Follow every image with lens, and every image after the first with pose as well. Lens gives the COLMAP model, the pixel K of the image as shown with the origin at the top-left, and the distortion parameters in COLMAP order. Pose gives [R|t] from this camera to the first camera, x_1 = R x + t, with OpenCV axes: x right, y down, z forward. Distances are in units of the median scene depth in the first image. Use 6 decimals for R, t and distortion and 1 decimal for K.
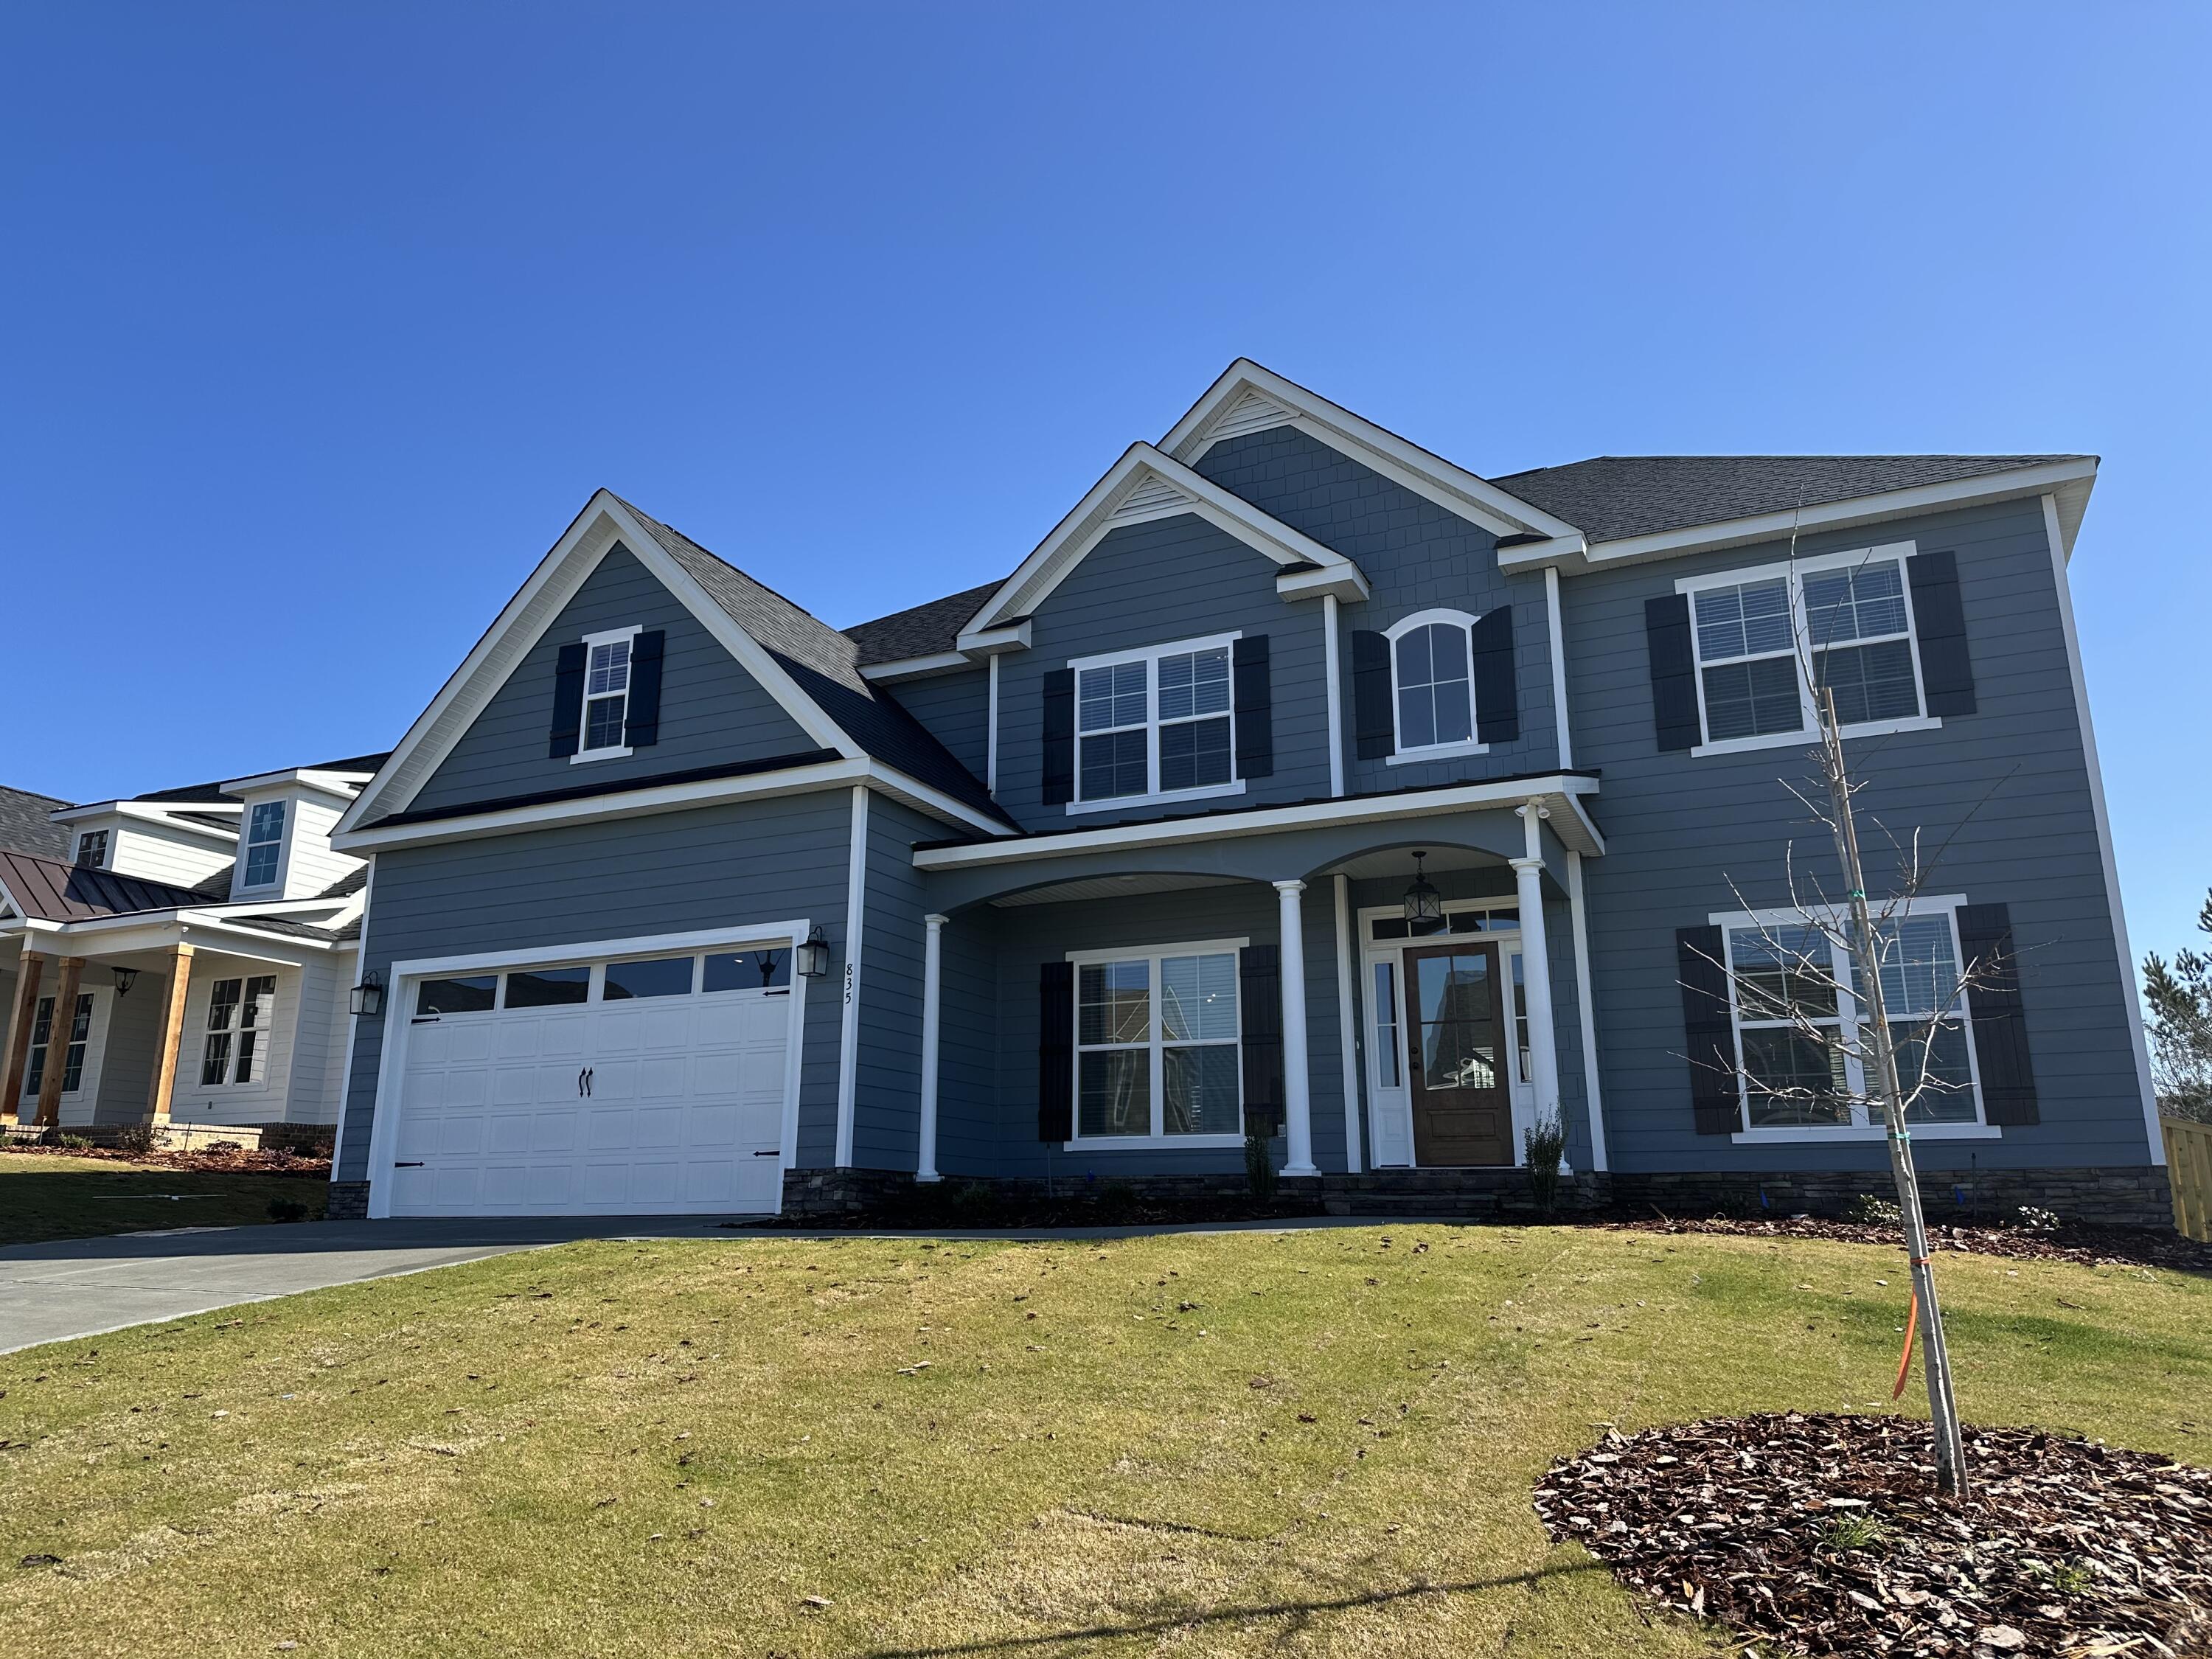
lens RADIAL K [[1560.7, 0, 1104.5], [0, 1560.7, 824.9], [0, 0, 1]] dist [0.036150, -0.029753]
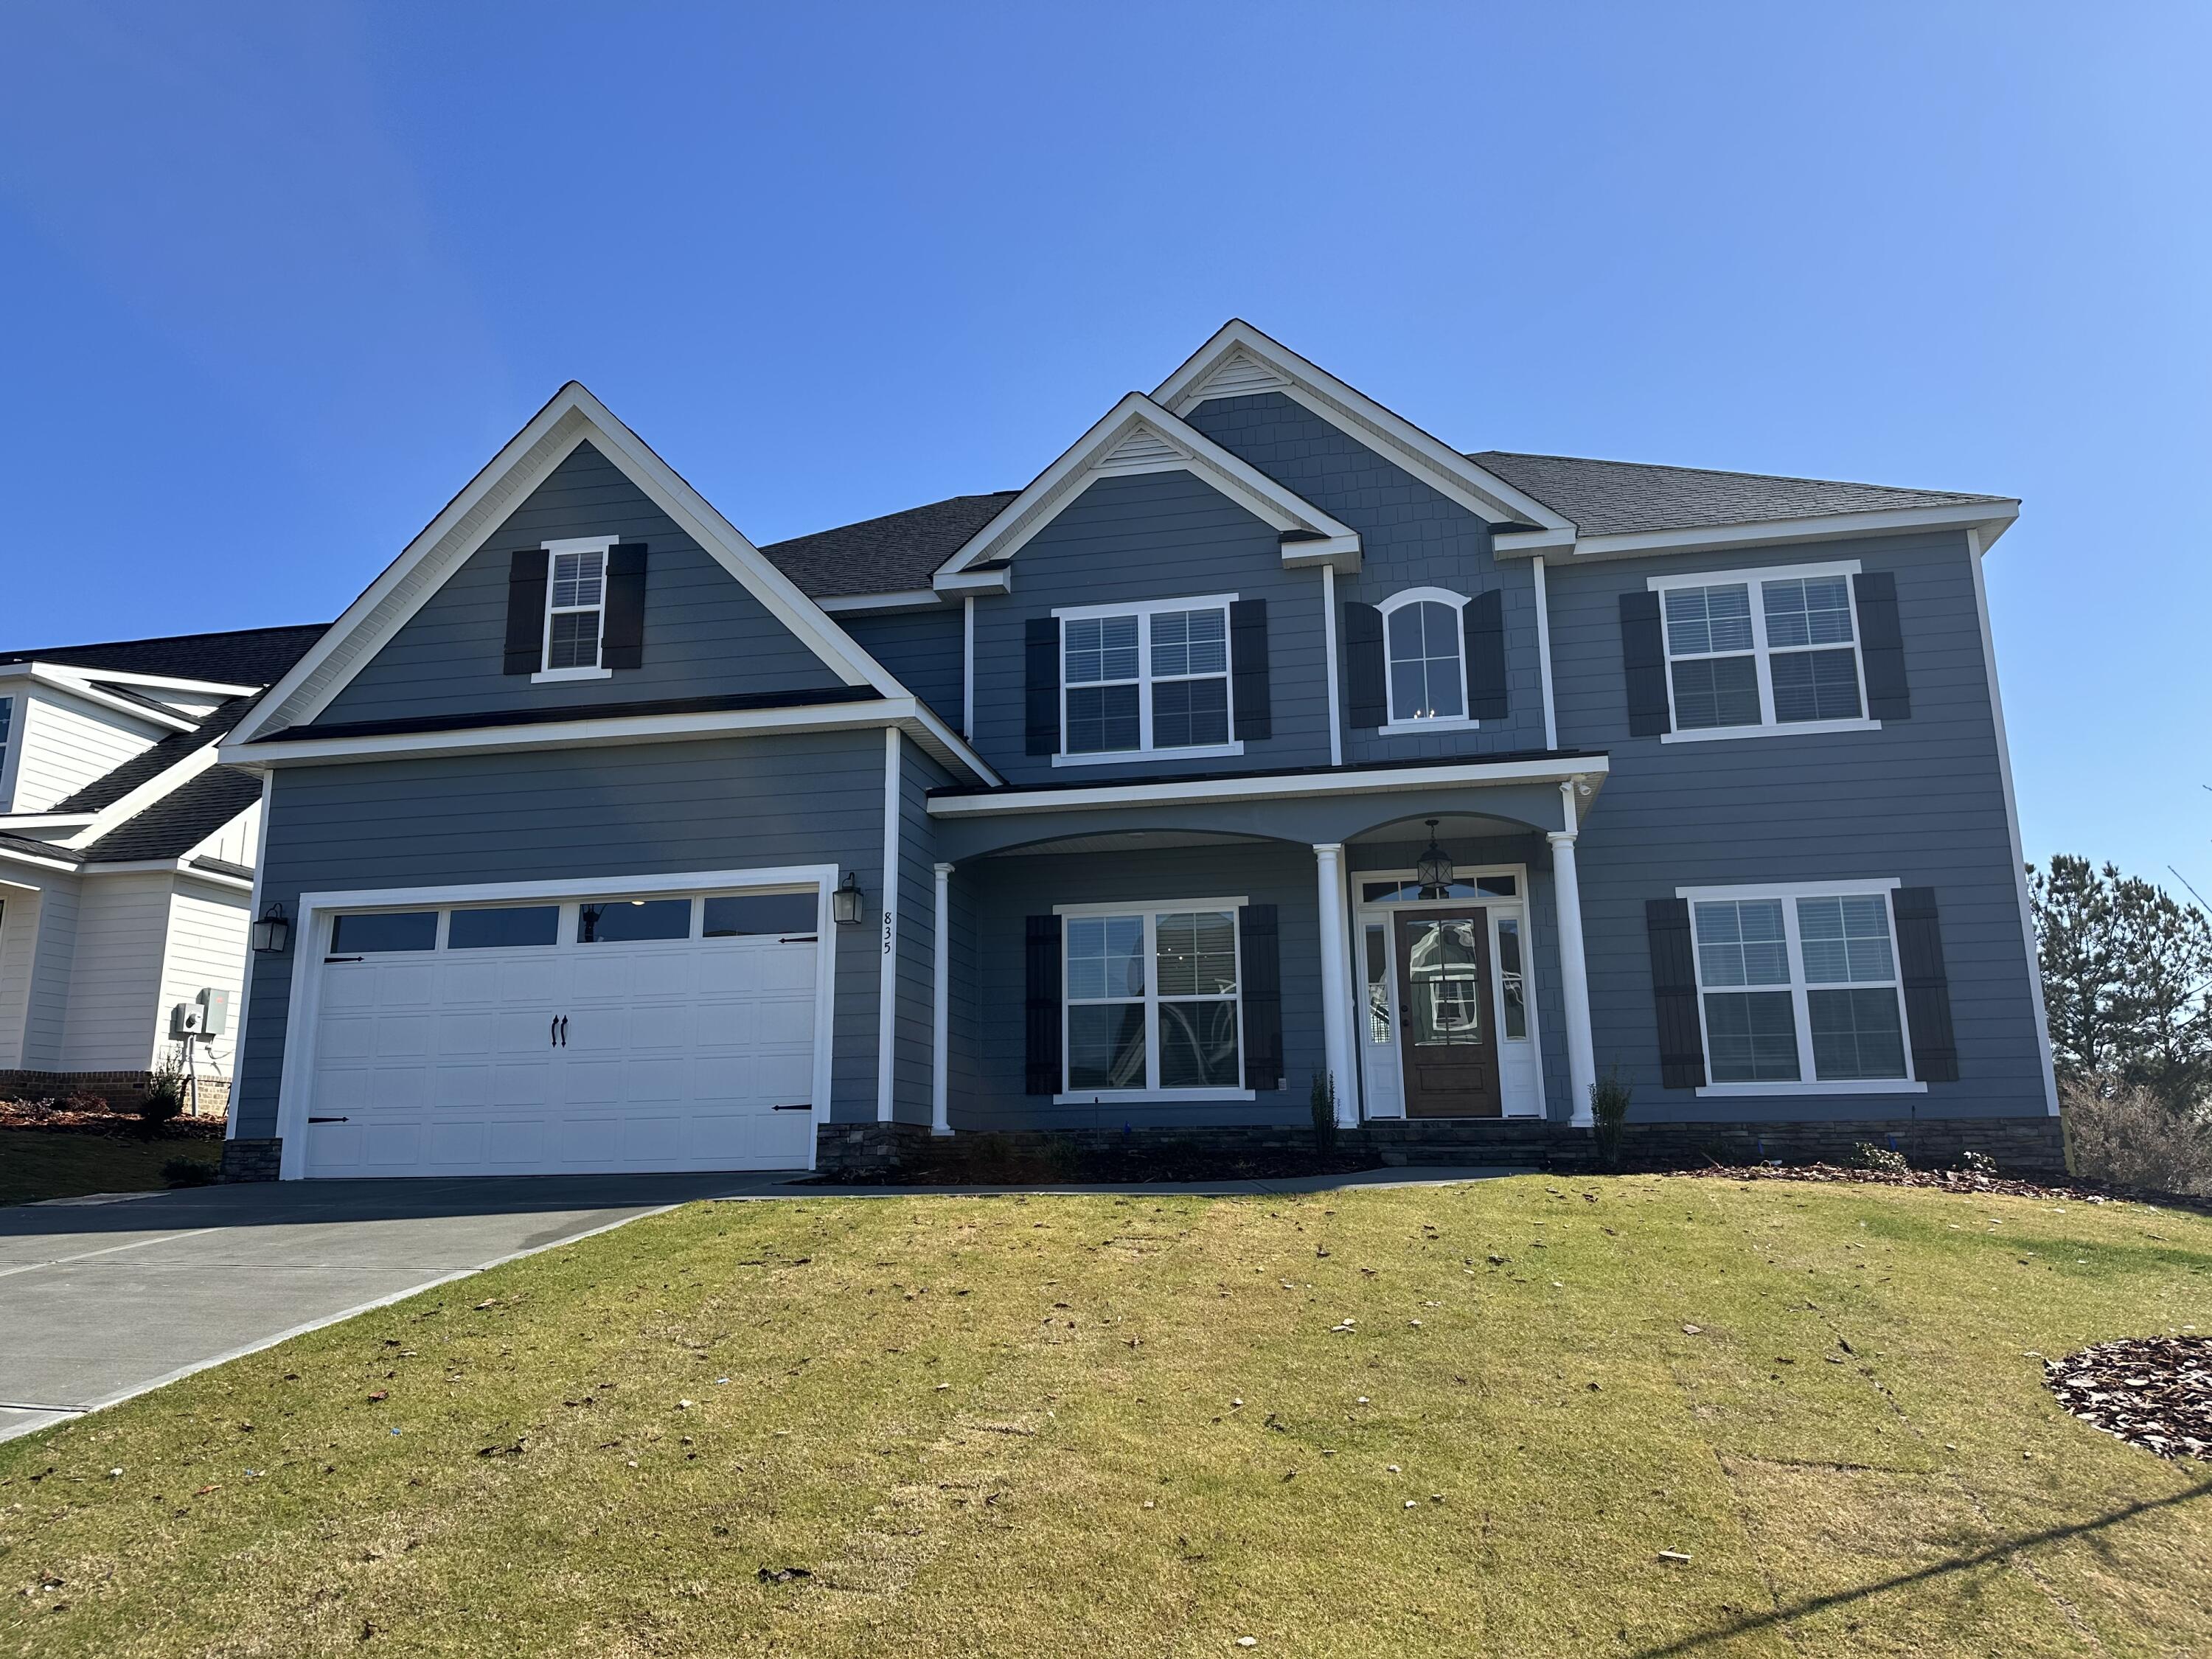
lens RADIAL K [[1560.7, 0, 1121.4], [0, 1560.7, 838.4], [0, 0, 1]] dist [0.036150, -0.029753]
pose [[0.969801, 0.039184, 0.240730, -0.235735], [-0.049059, 0.998177, 0.035164, 0.002550], [-0.238913, -0.045912, 0.969955, 0.032164]]
